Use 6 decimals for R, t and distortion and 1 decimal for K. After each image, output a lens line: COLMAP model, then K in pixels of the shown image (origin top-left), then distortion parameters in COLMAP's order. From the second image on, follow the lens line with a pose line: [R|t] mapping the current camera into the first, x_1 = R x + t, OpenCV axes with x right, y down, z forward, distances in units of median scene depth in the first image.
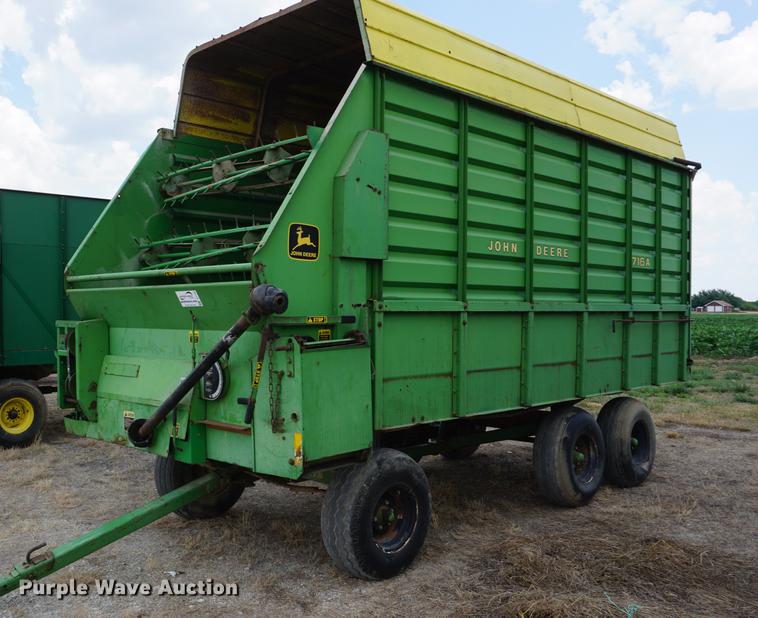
lens RADIAL K [[782.7, 0, 377.2], [0, 782.7, 304.8], [0, 0, 1]] dist [-0.037312, 0.000000]
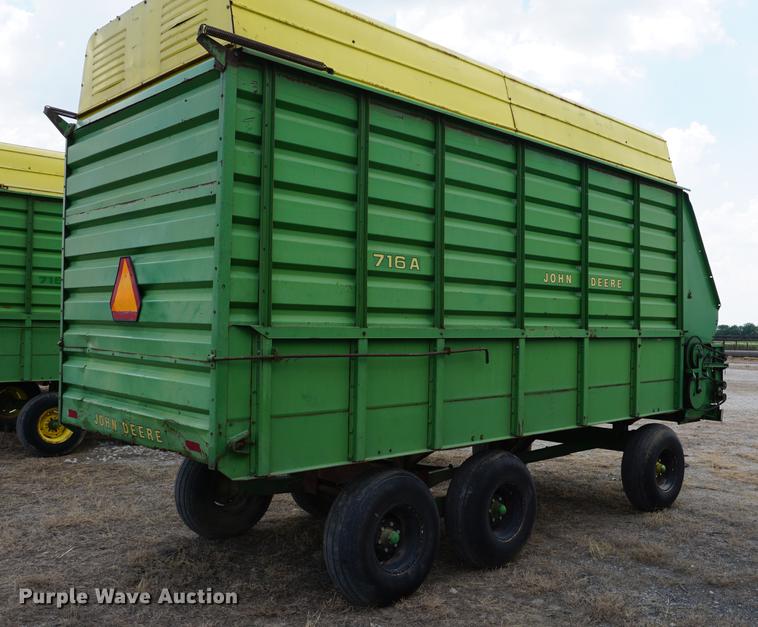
lens RADIAL K [[756.1, 0, 380.2], [0, 756.1, 317.0], [0, 0, 1]] dist [-0.001881, 0.000000]
pose [[0.999397, -0.004021, -0.034495, 0.116382], [0.003347, 0.999803, -0.019573, 0.001206], [0.034567, 0.019446, 0.999213, 0.121708]]
